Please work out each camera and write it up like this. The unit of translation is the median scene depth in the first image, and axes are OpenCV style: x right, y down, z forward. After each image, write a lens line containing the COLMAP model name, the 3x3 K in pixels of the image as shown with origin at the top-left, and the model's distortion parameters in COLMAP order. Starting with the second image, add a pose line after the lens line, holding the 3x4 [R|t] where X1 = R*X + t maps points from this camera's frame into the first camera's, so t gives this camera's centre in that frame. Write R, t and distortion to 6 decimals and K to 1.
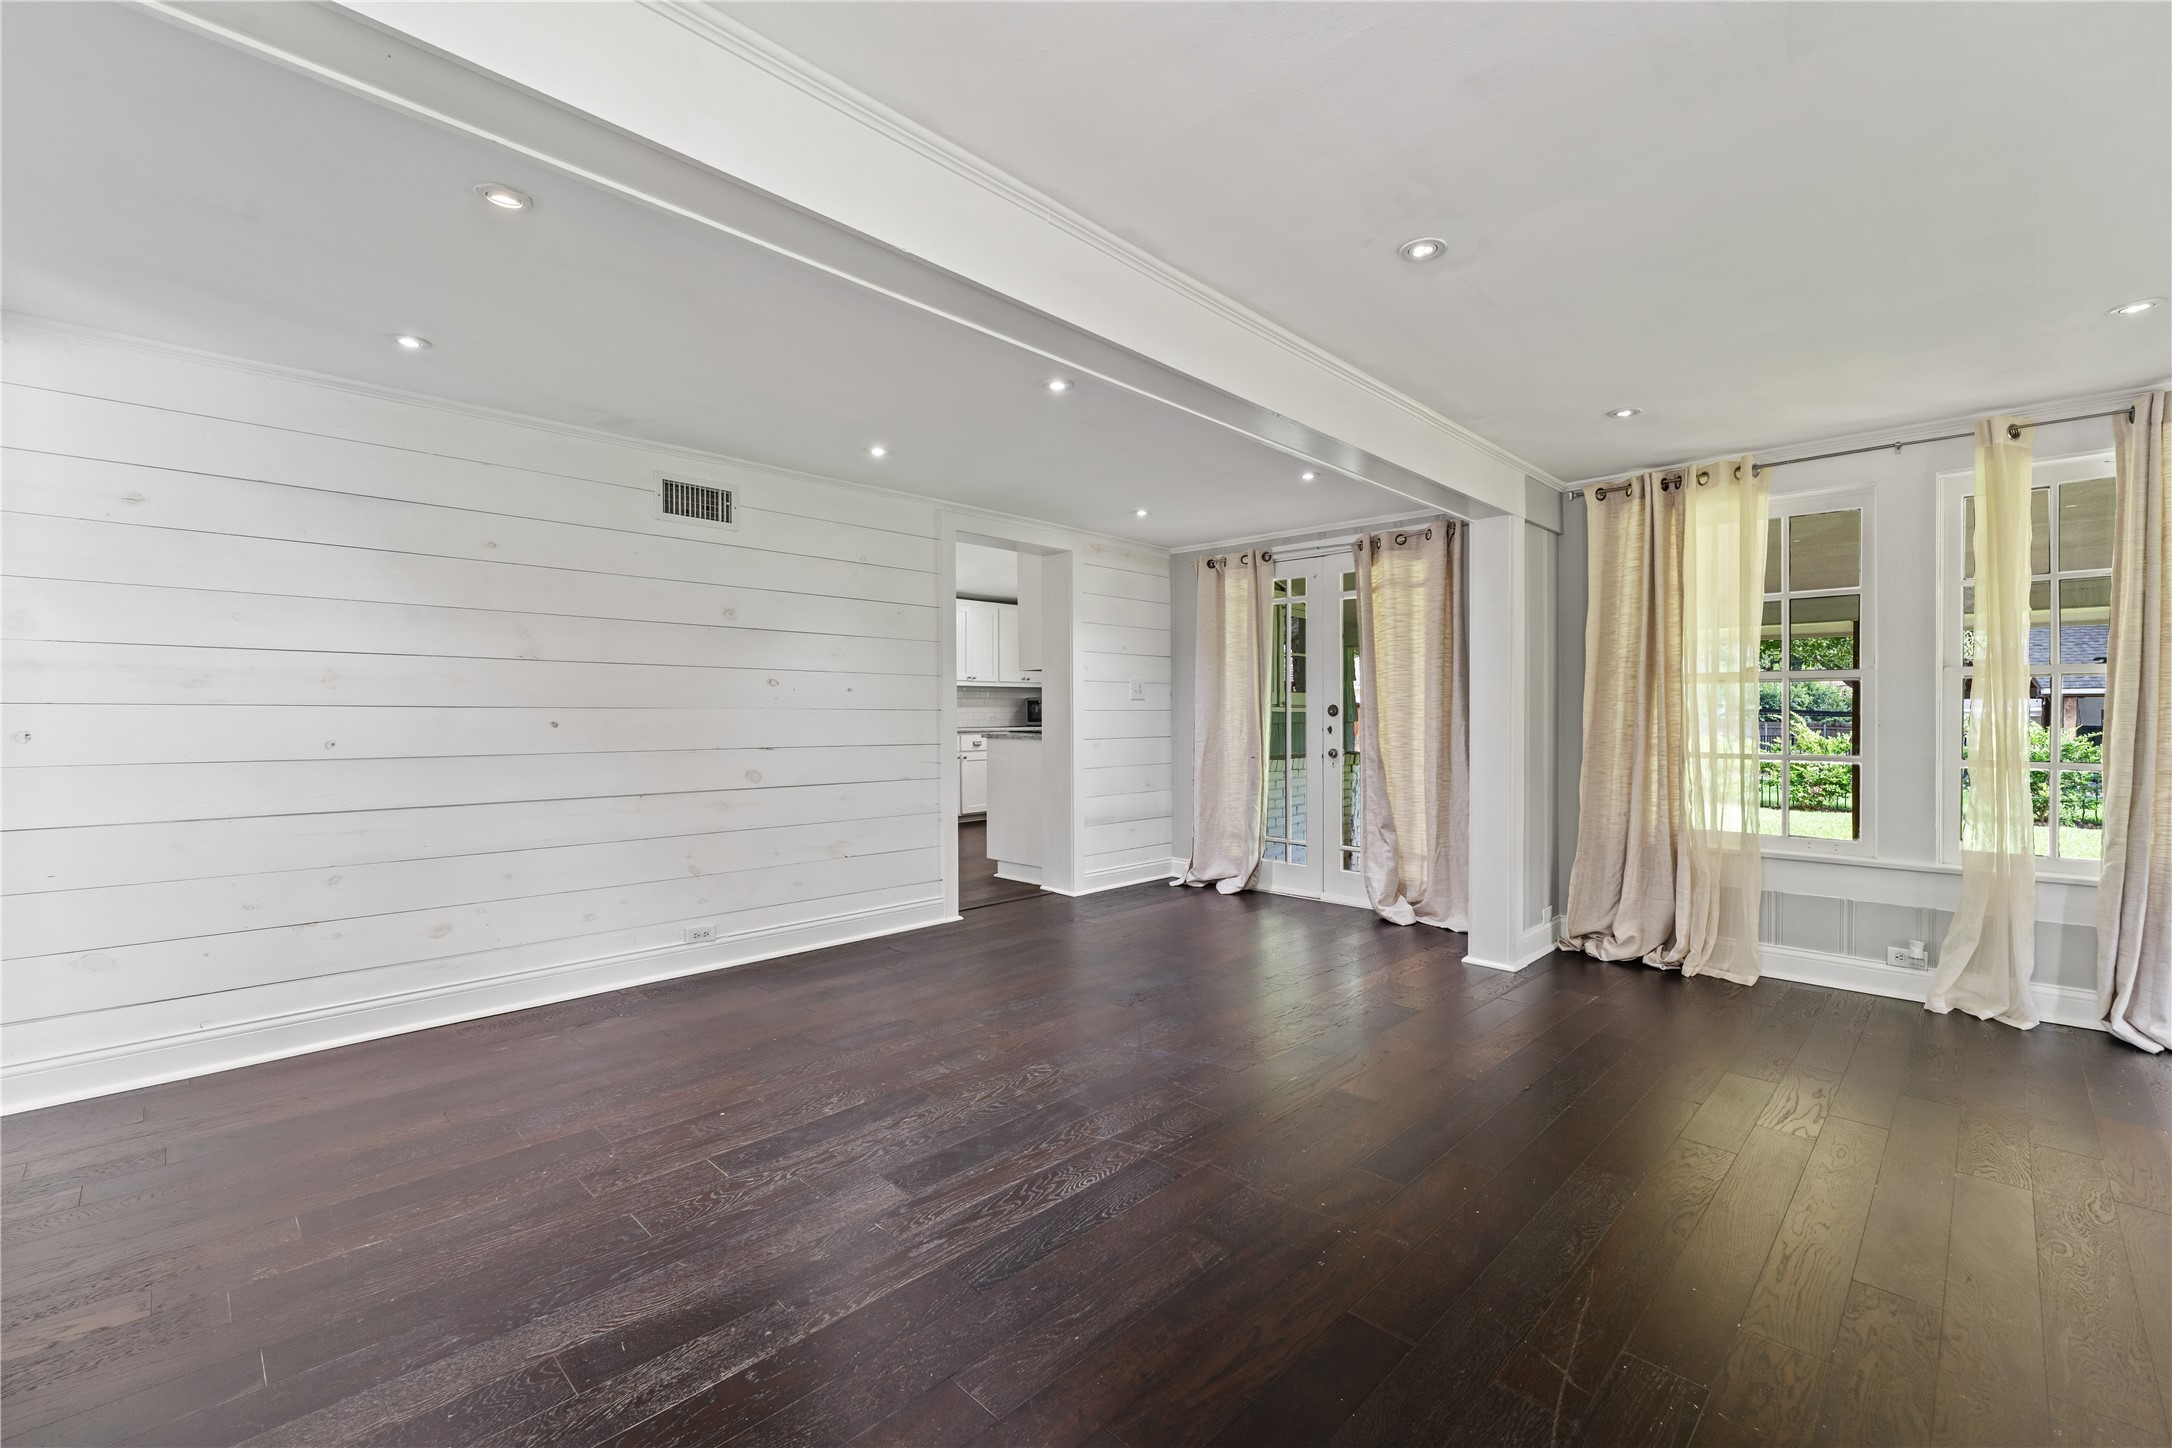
lens RADIAL K [[915.1, 0, 1074.8], [0, 915.1, 726.5], [0, 0, 1]] dist [-0.000620, -0.000355]
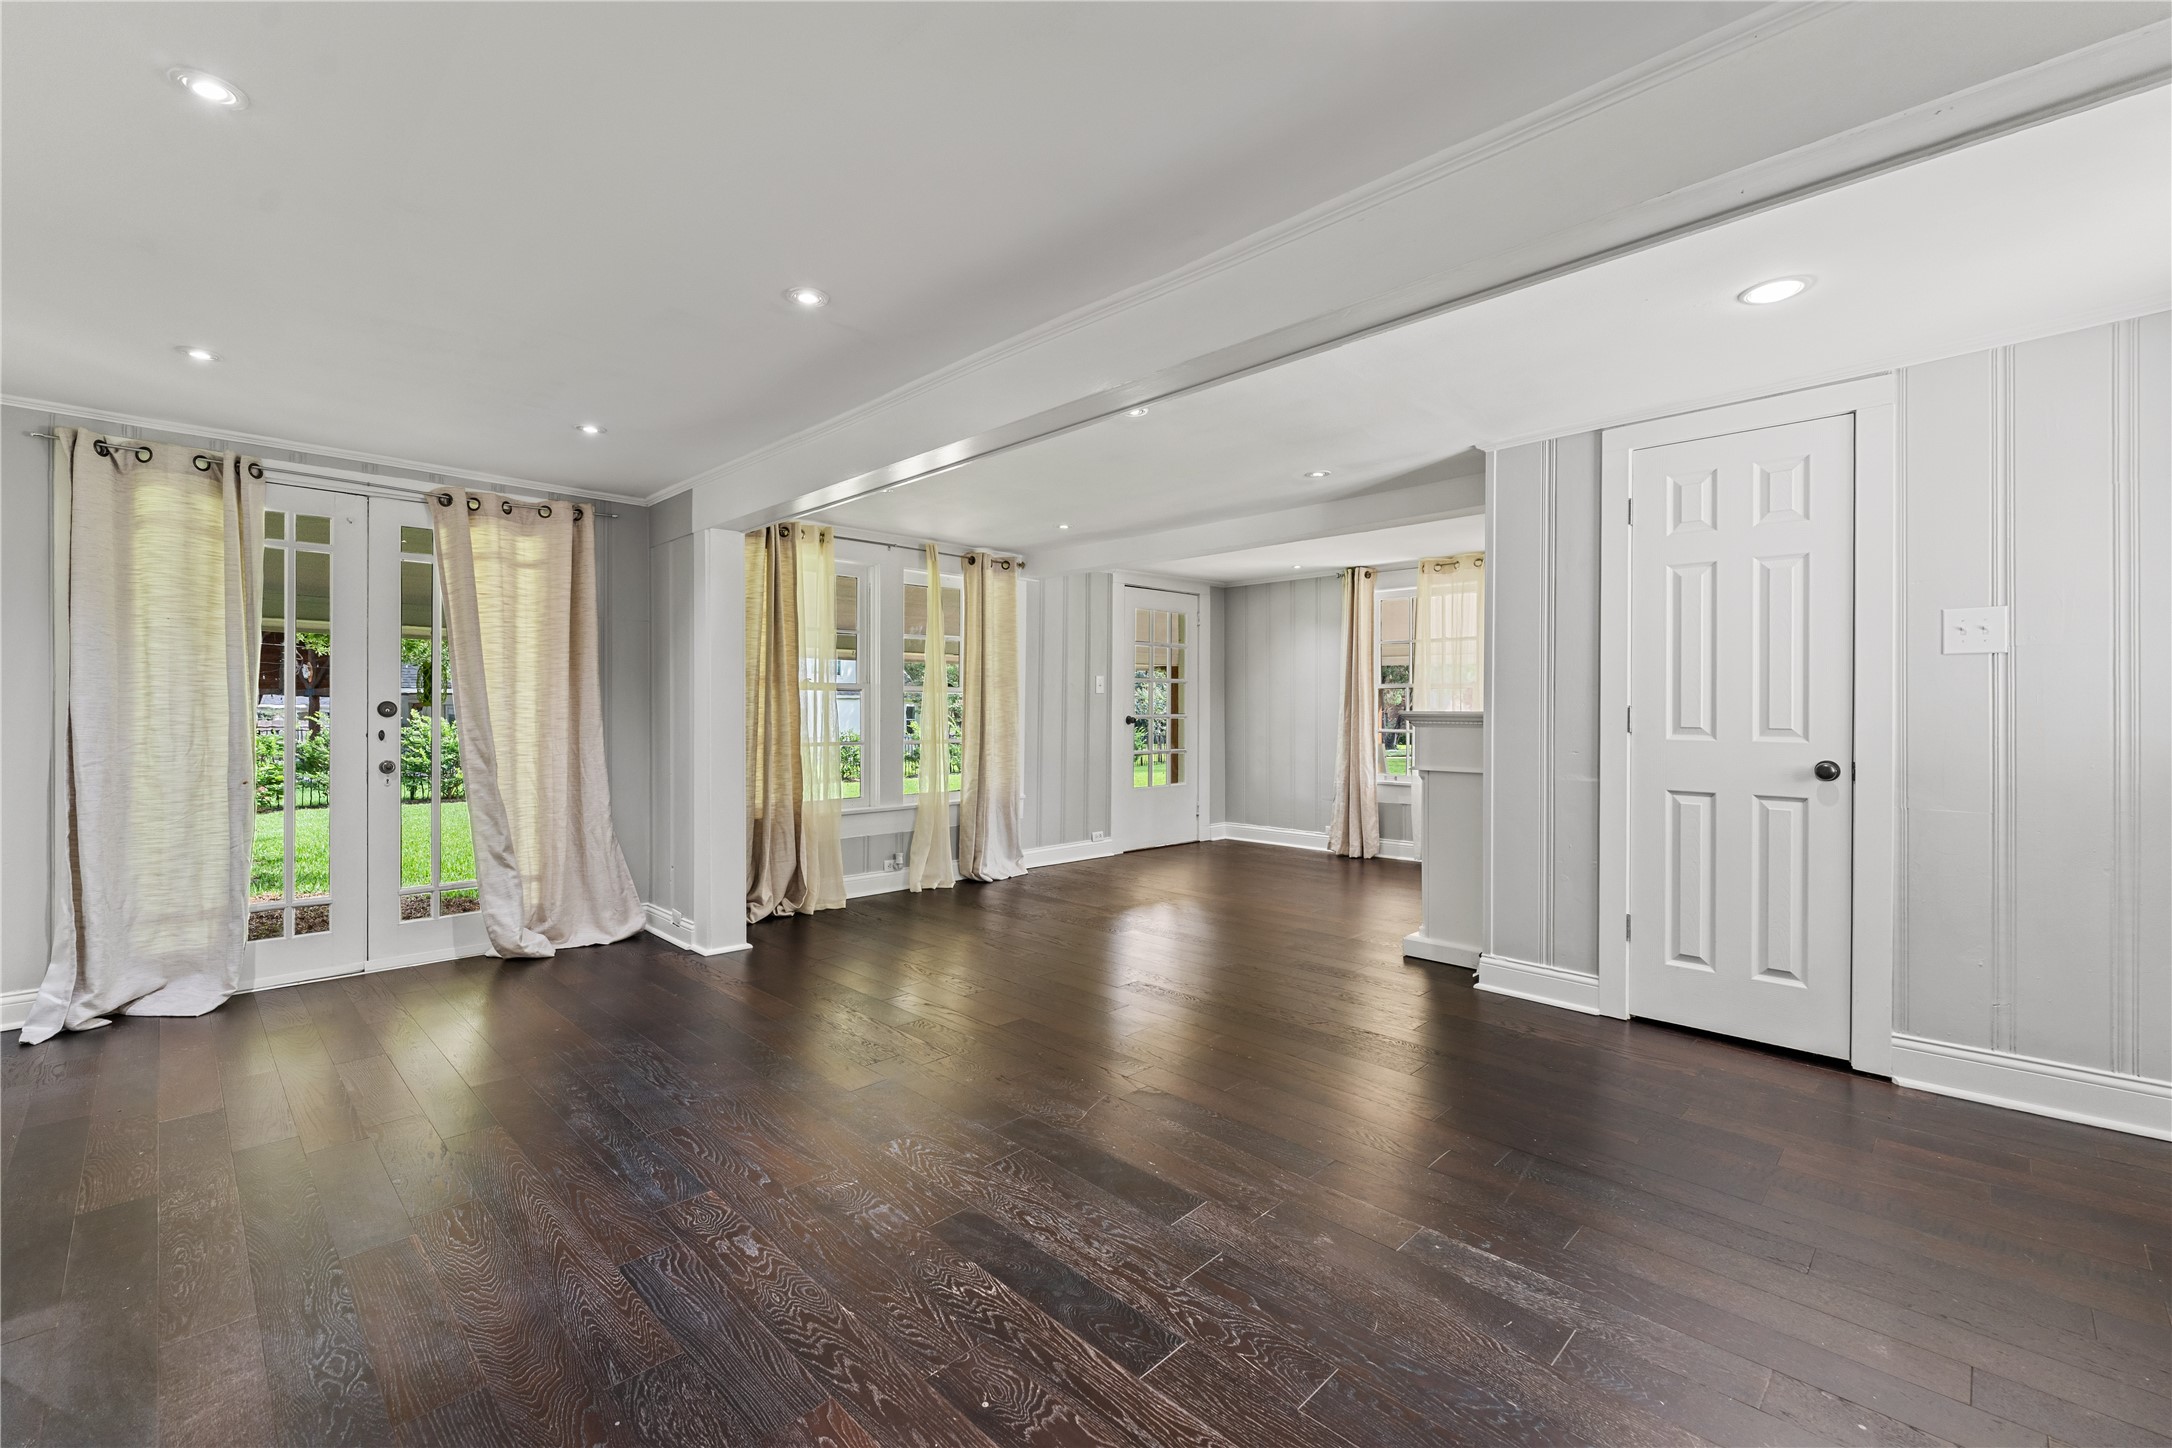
lens RADIAL K [[915.1, 0, 1080.1], [0, 915.1, 717.0], [0, 0, 1]] dist [-0.000620, -0.000355]
pose [[-0.002040, -0.007120, 0.999973, -0.503757], [0.012004, 0.999902, 0.007144, -0.010921], [-0.999926, 0.012019, -0.001954, 0.486258]]
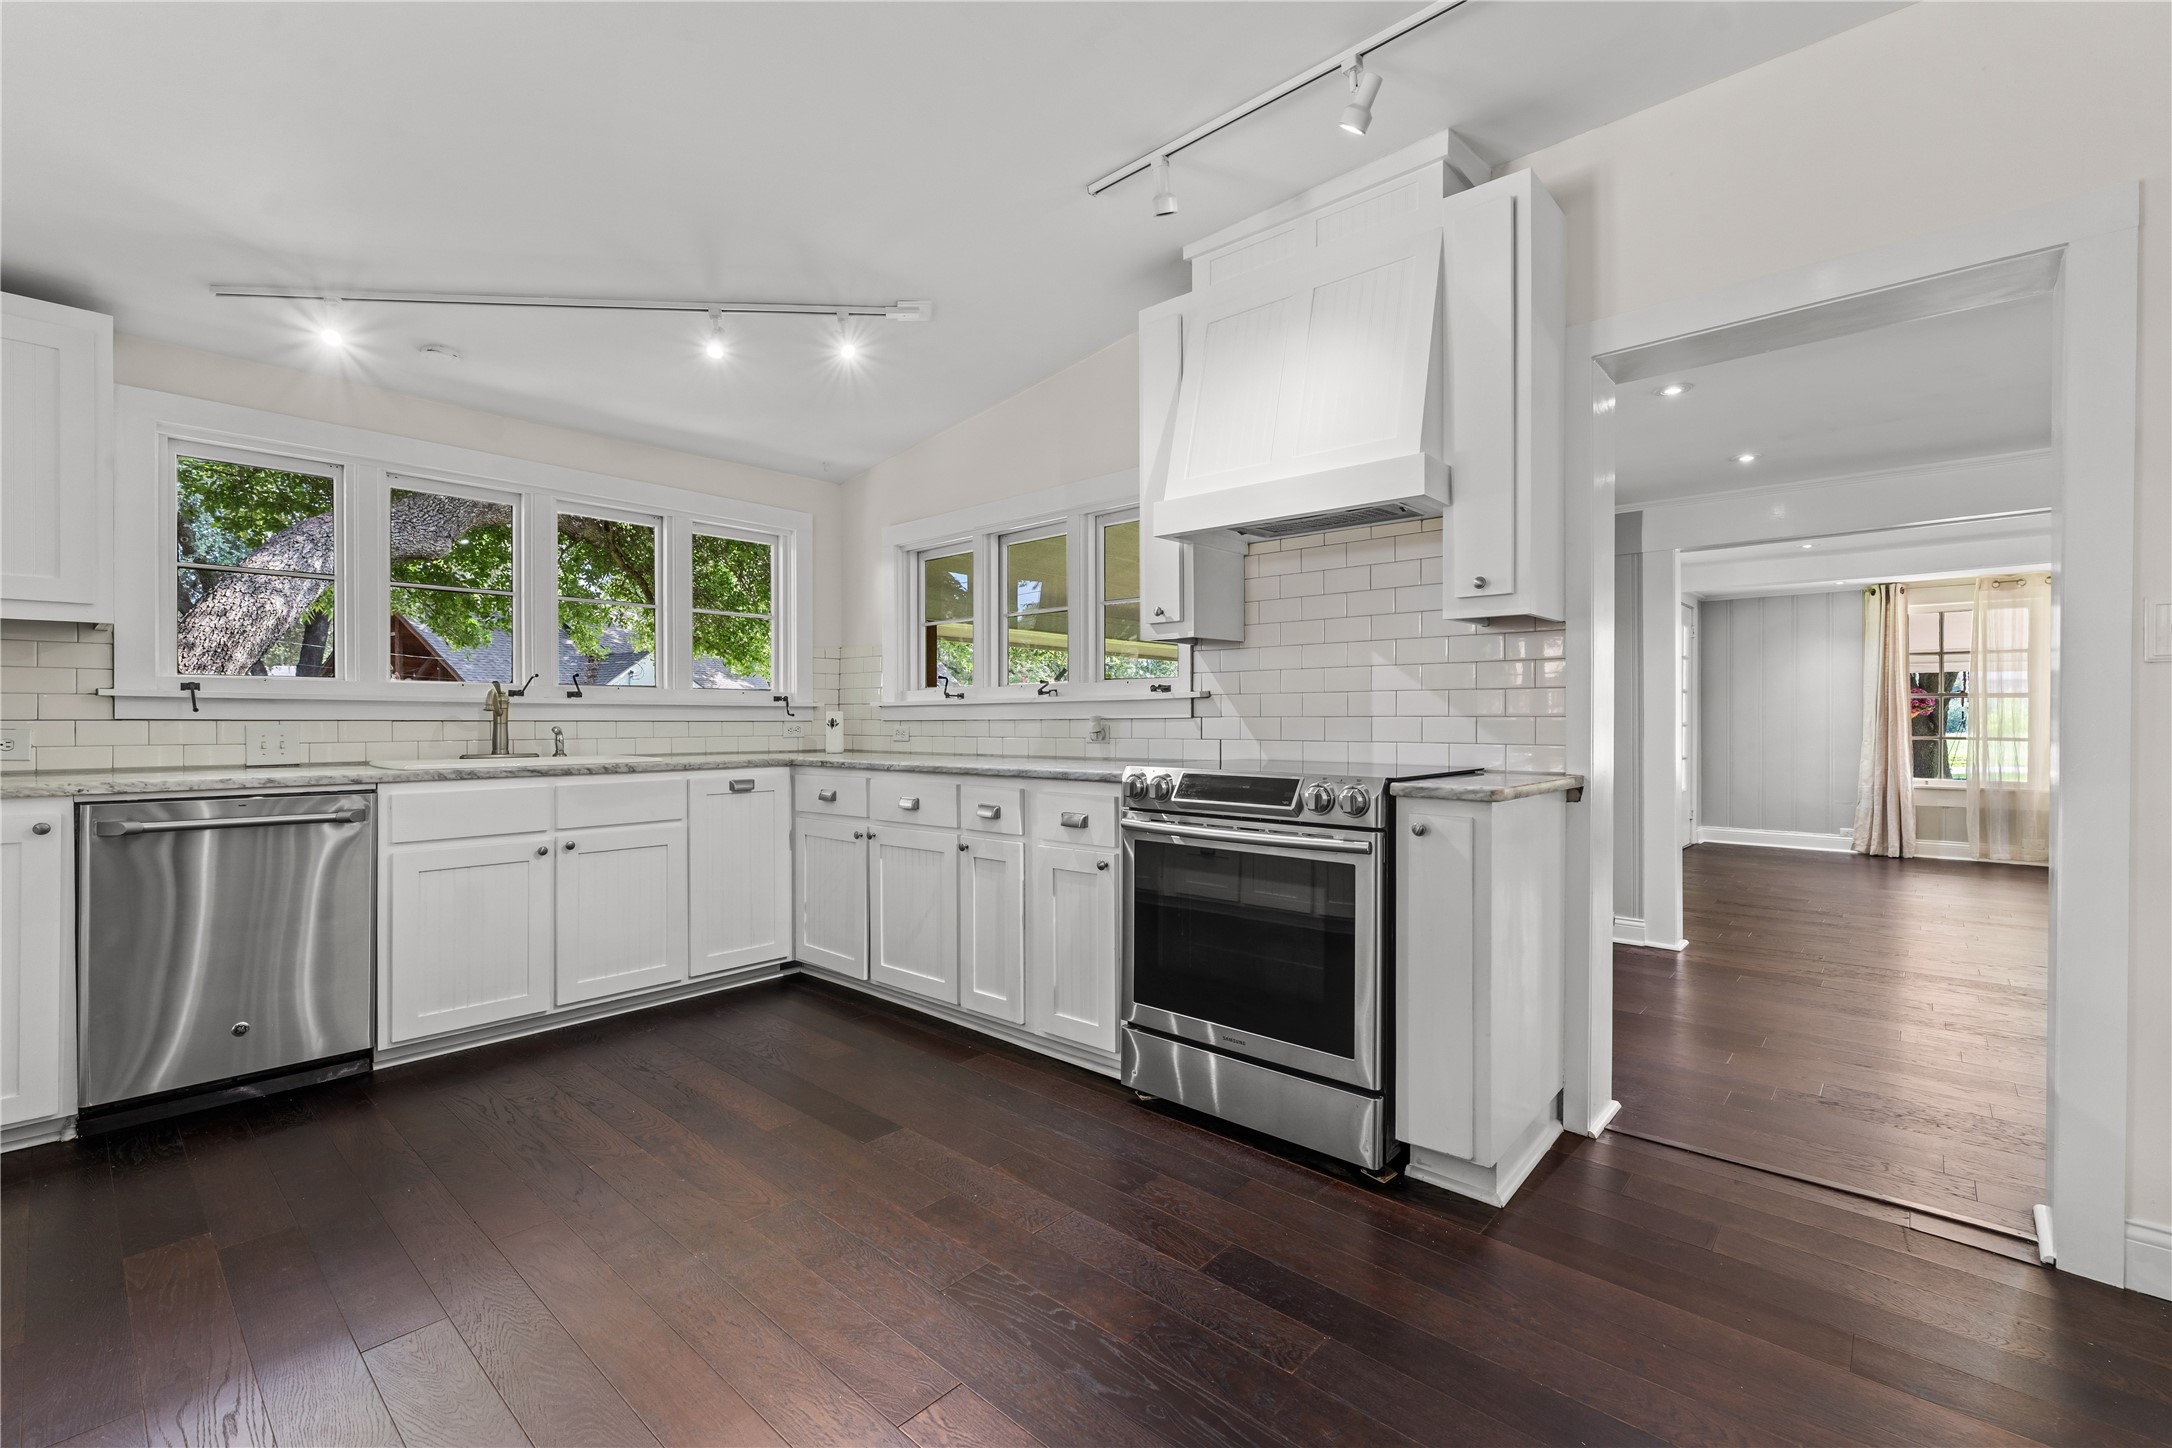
lens RADIAL K [[915.1, 0, 1078.6], [0, 915.1, 729.1], [0, 0, 1]] dist [-0.000620, -0.000355]
pose [[-0.051582, -0.011607, 0.998601, -0.512049], [0.014323, 0.999821, 0.012361, -0.019361], [-0.998566, 0.014941, -0.051407, 1.004895]]
